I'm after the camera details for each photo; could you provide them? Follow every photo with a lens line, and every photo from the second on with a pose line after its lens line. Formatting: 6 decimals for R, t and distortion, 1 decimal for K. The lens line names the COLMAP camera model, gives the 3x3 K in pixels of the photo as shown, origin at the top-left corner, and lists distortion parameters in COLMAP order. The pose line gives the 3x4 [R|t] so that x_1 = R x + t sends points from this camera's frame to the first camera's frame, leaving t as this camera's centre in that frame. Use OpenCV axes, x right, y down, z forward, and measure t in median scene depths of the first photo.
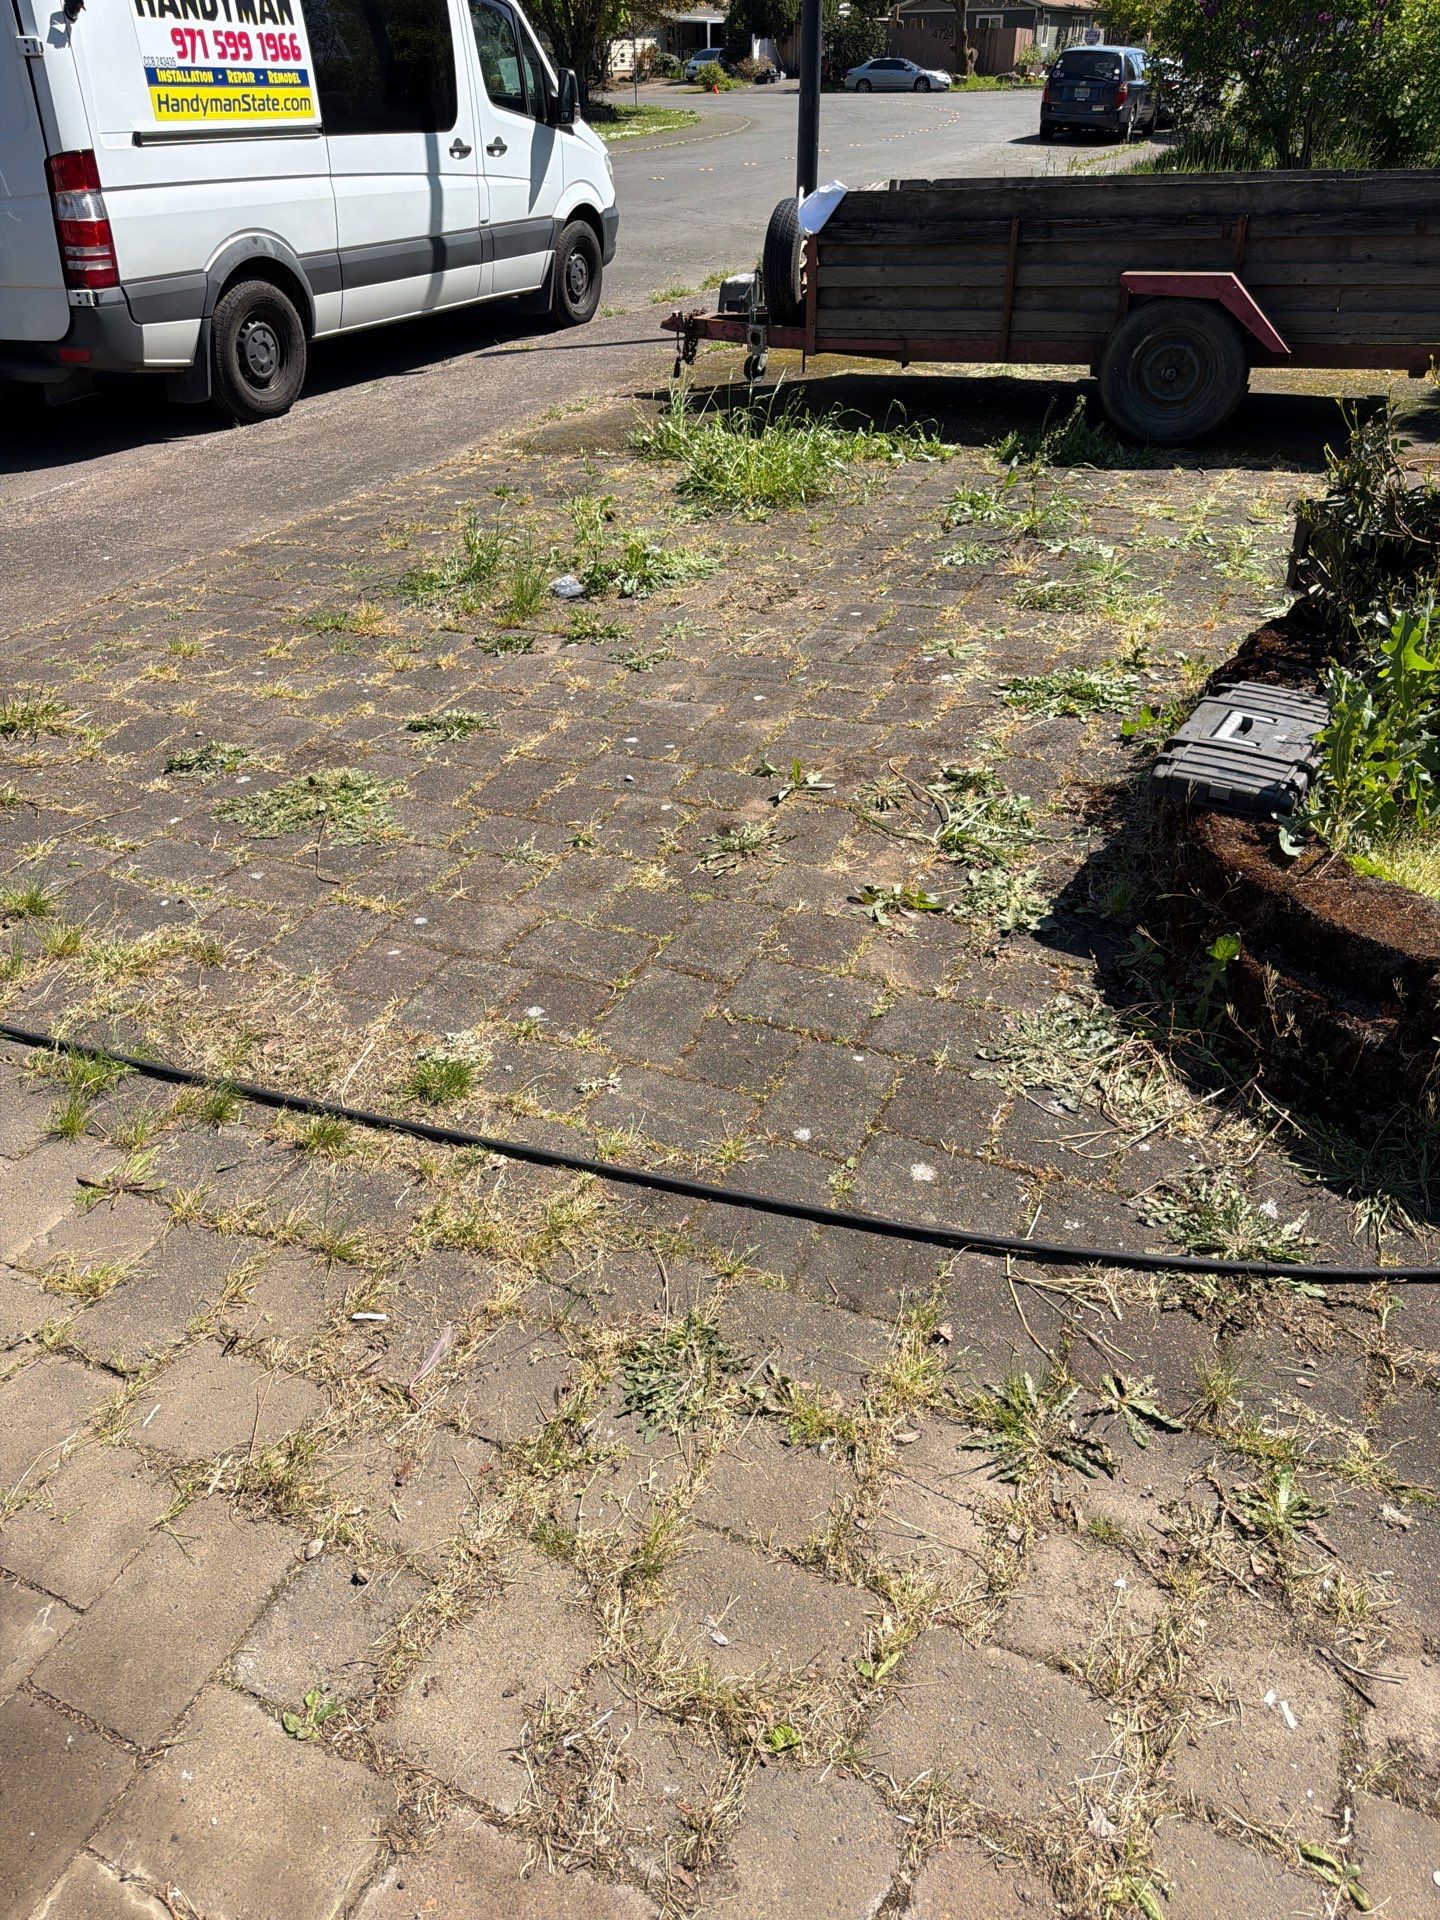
lens RADIAL K [[1362.5, 0, 720.0], [0, 1362.5, 960.0], [0, 0, 1]] dist [0.001004, -0.004605]
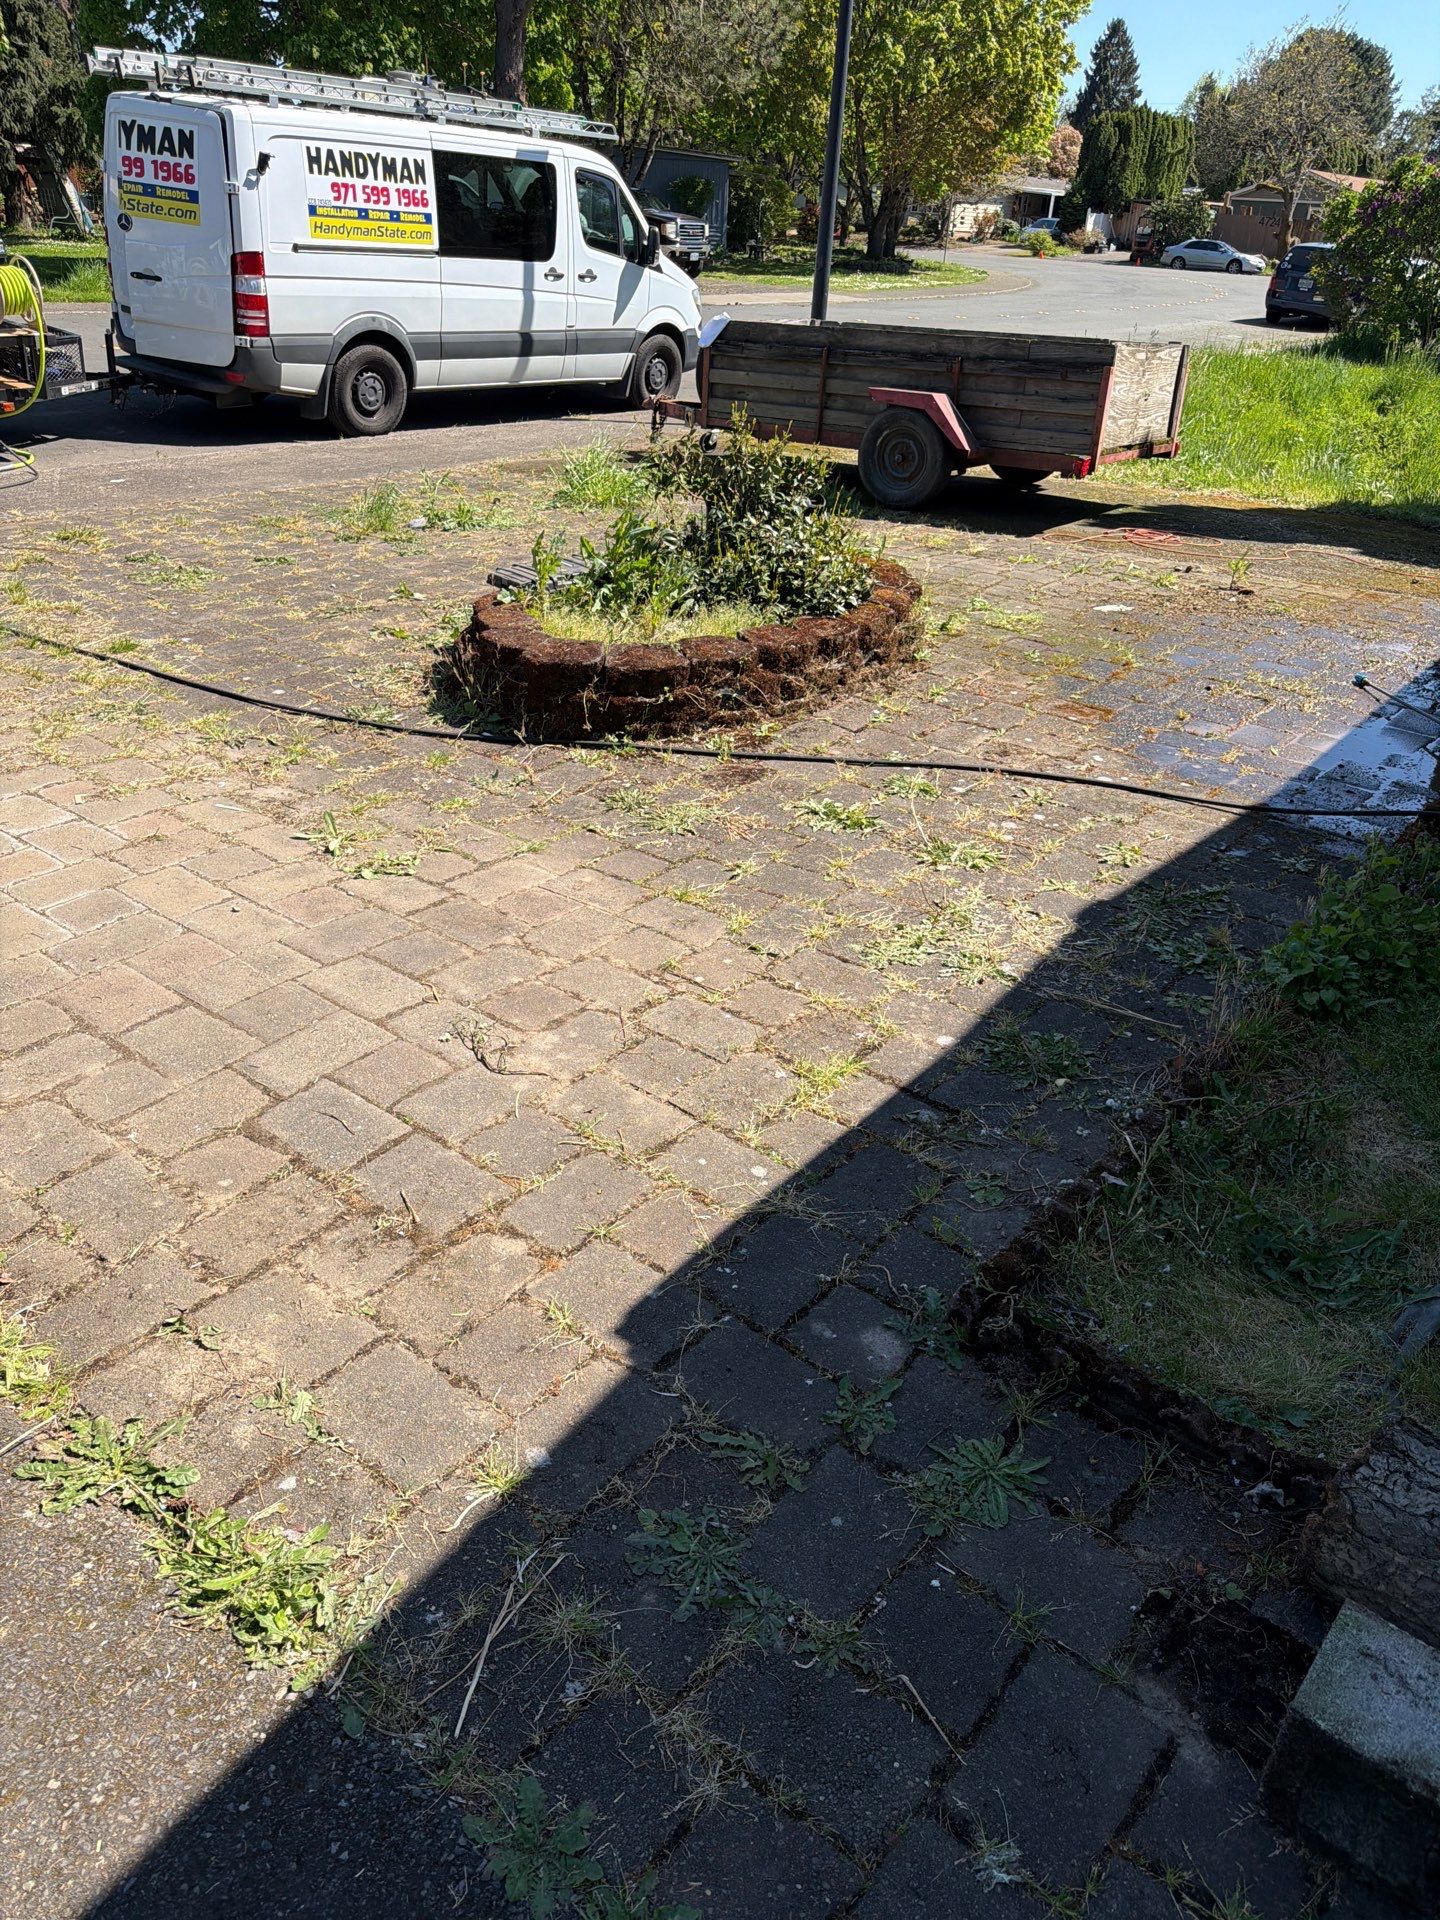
lens RADIAL K [[1362.5, 0, 720.0], [0, 1362.5, 960.0], [0, 0, 1]] dist [0.001004, -0.004605]
pose [[0.968459, 0.173412, -0.178930, 0.403530], [-0.187679, 0.980009, -0.066027, 0.181397], [0.163903, 0.097526, 0.981644, -0.324432]]
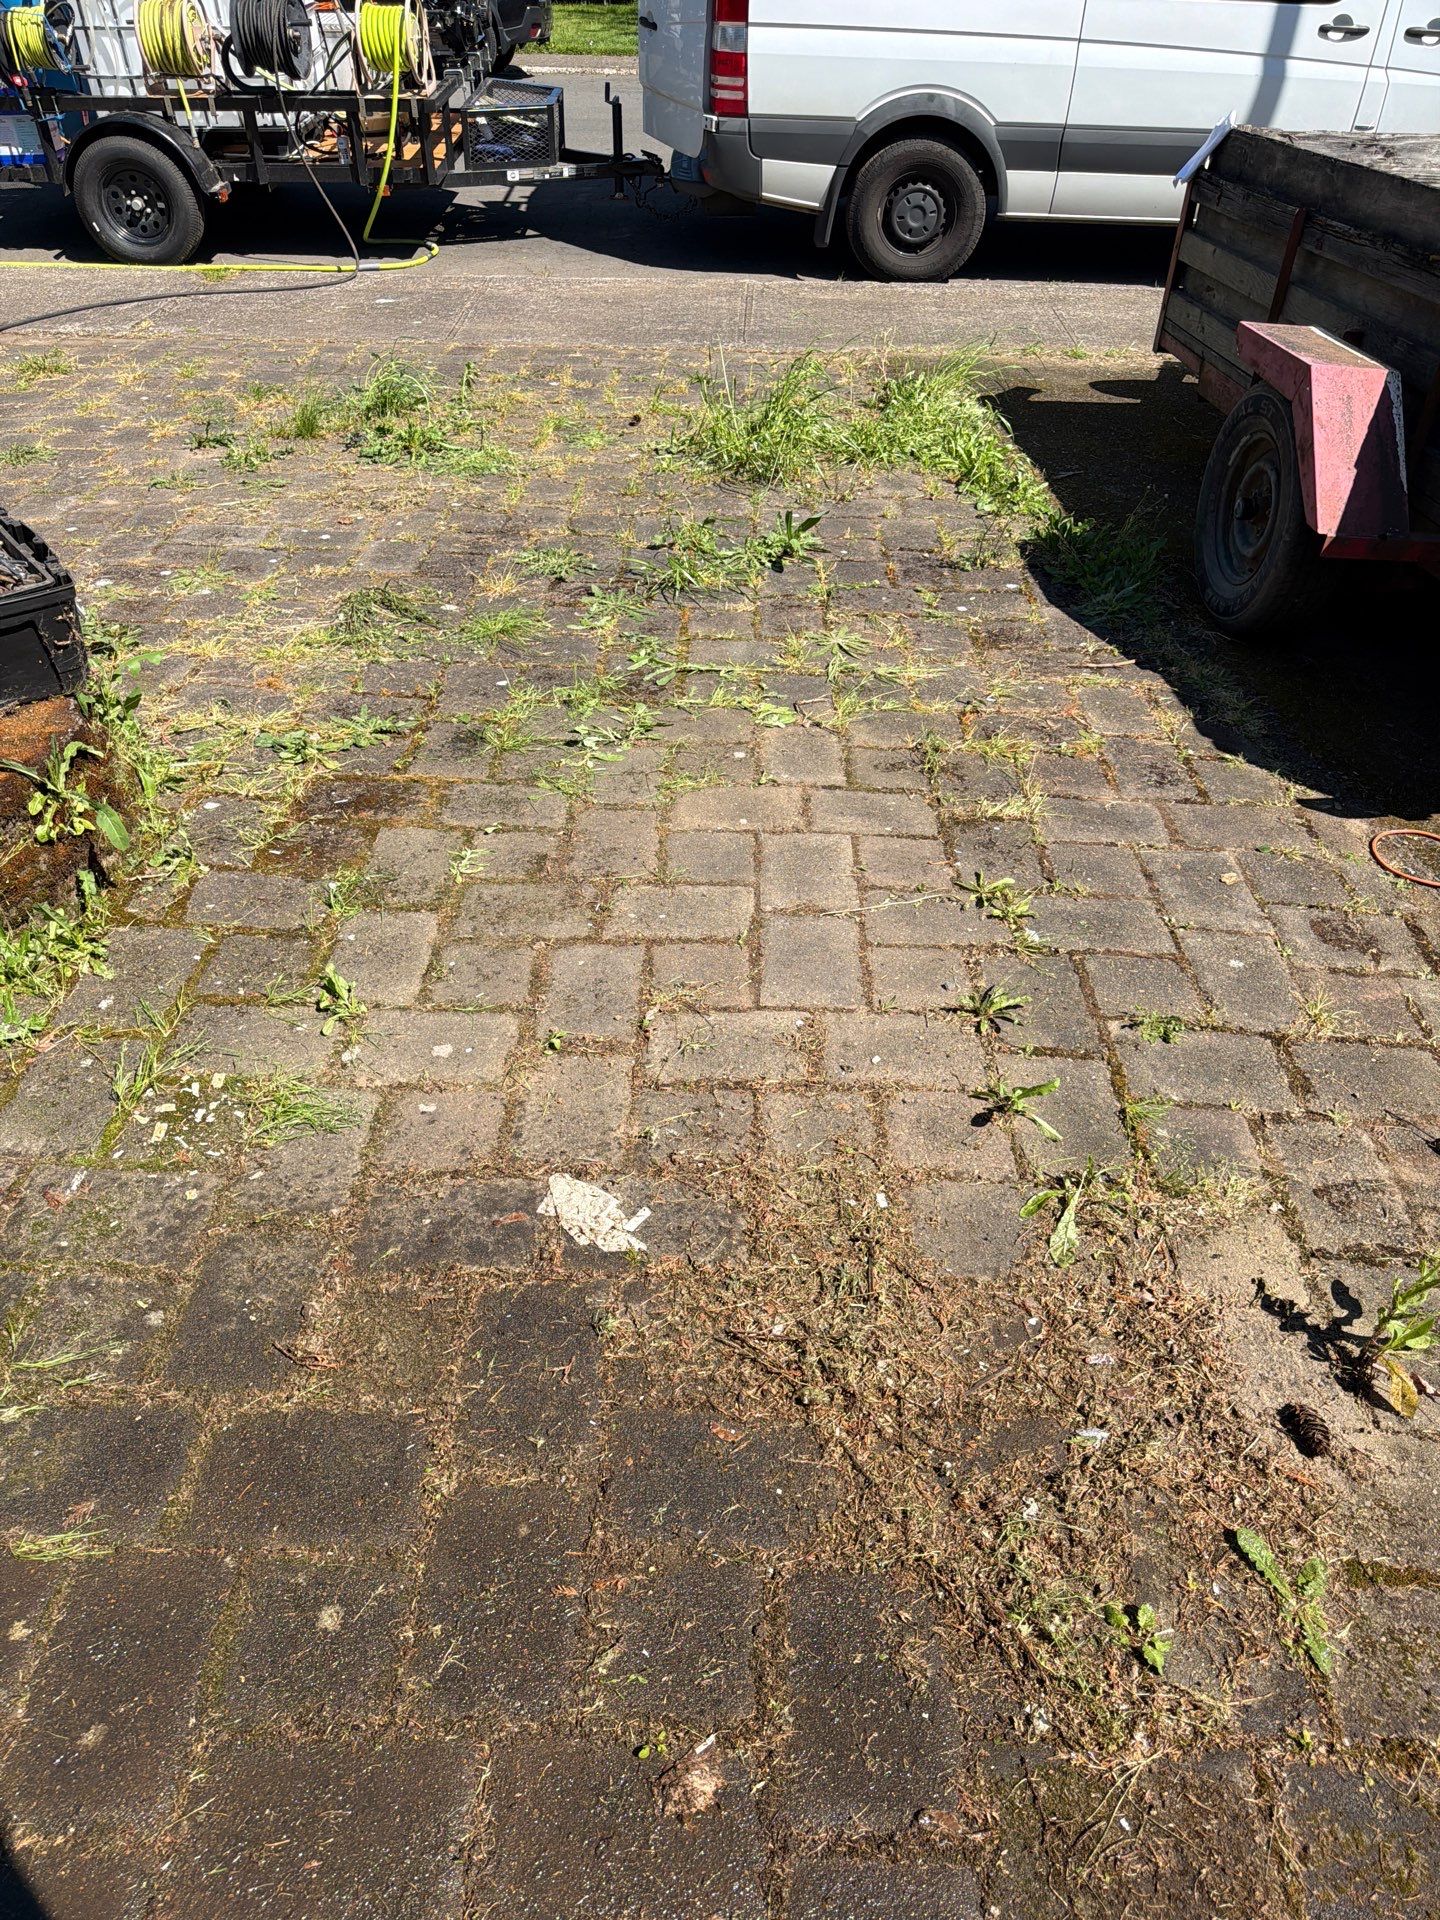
lens RADIAL K [[1362.5, 0, 720.0], [0, 1362.5, 960.0], [0, 0, 1]] dist [0.001004, -0.004605]
pose [[0.399629, 0.578088, -0.711415, 0.623761], [-0.518777, 0.782466, 0.344408, -0.297377], [0.755756, 0.231430, 0.612595, 0.426164]]
